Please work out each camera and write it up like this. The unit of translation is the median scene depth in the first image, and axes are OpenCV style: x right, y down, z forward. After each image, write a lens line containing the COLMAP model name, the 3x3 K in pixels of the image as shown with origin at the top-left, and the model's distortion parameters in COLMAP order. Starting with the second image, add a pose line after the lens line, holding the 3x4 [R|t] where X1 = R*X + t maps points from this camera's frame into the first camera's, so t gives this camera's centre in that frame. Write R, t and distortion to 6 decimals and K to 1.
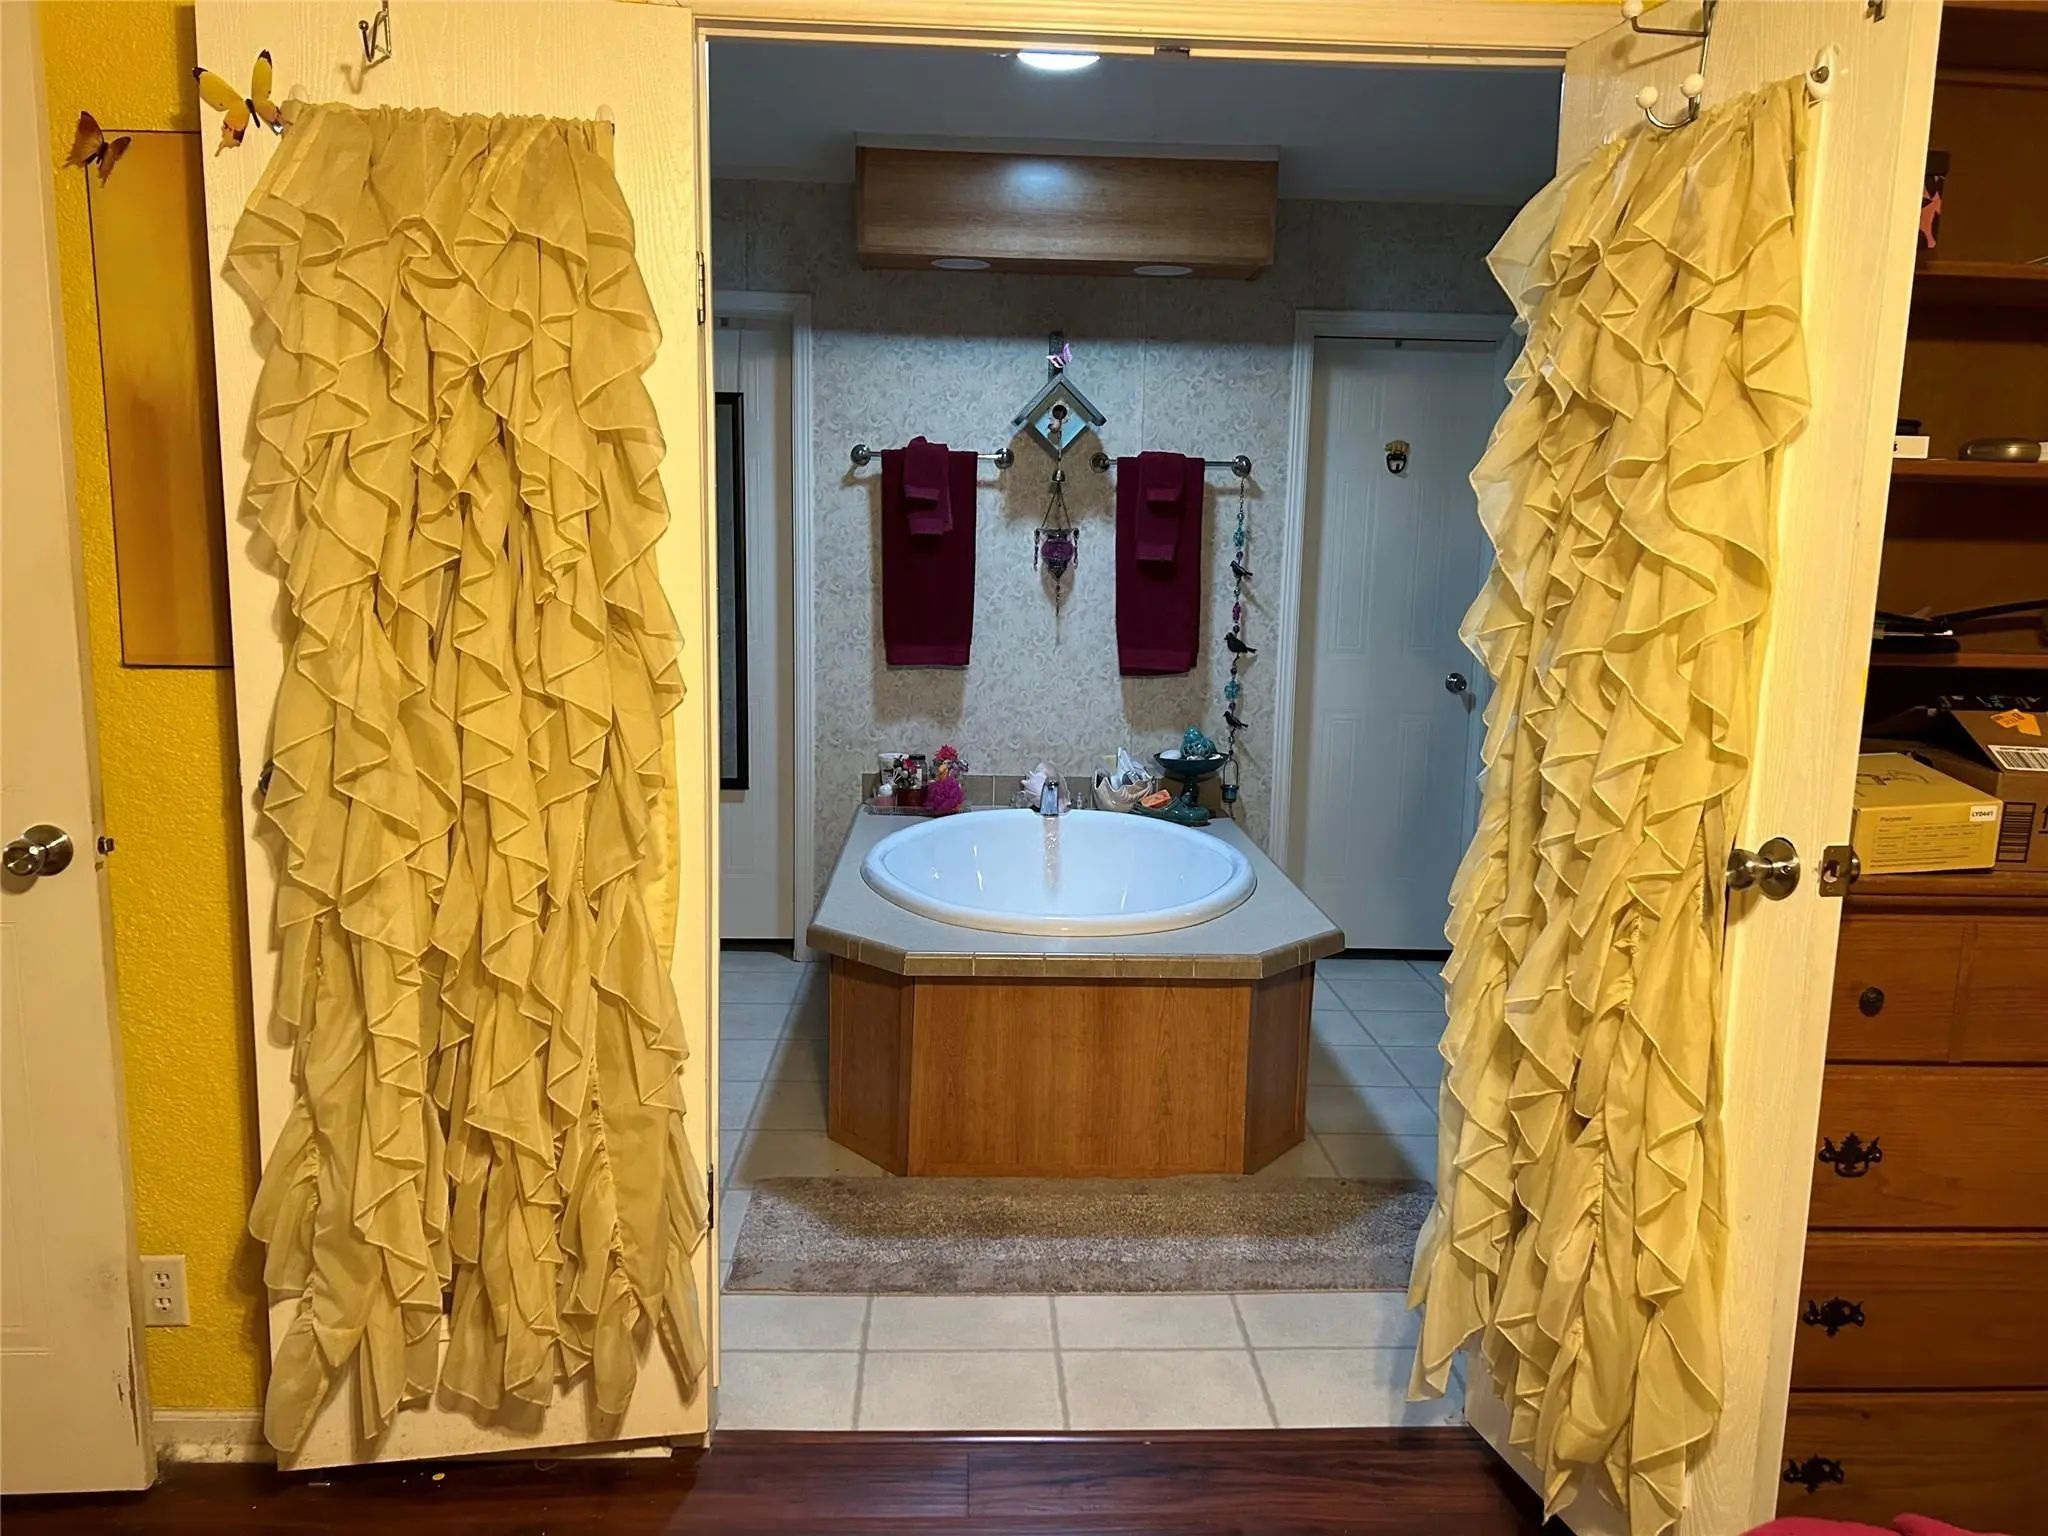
lens RADIAL K [[1525.7, 0, 1027.1], [0, 1525.7, 769.6], [0, 0, 1]] dist [0.025604, -0.026491]
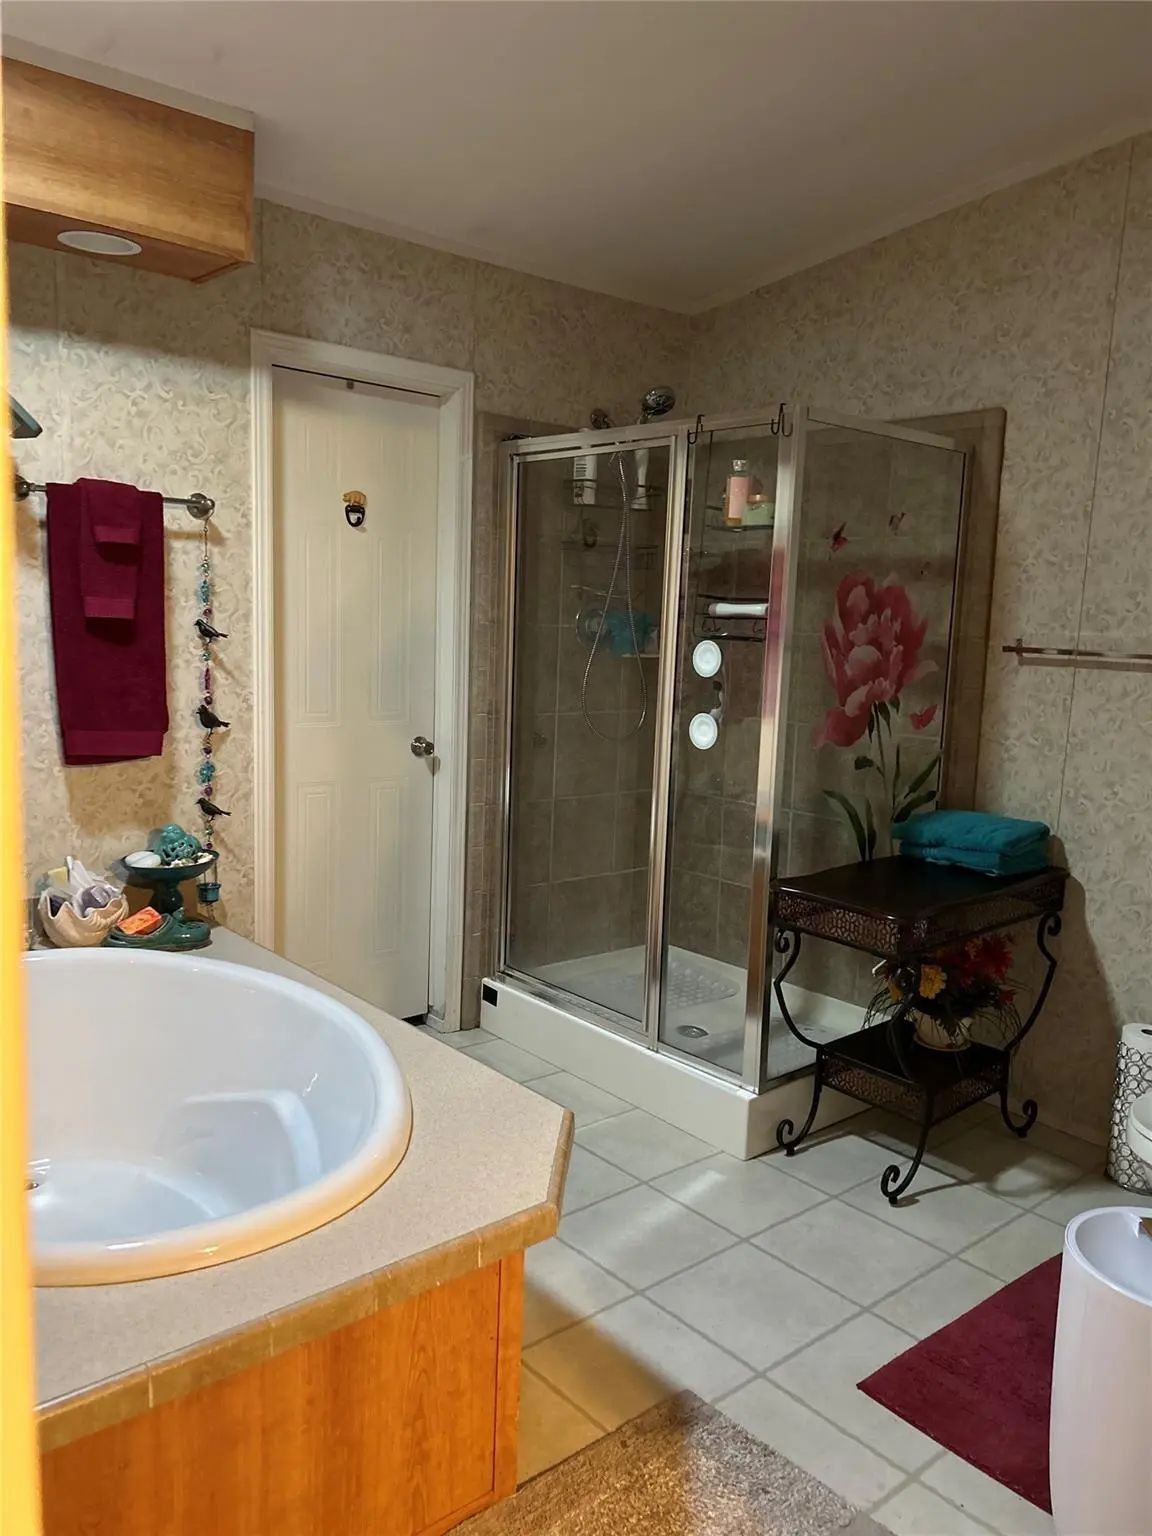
lens RADIAL K [[1144.3, 0, 572.6], [0, 1144.3, 772.8], [0, 0, 1]] dist [0.025604, -0.026491]
pose [[0.782533, -0.075364, 0.618031, -0.099279], [0.069563, 0.997015, 0.033499, -0.059549], [-0.618710, 0.016778, 0.785440, 0.381298]]
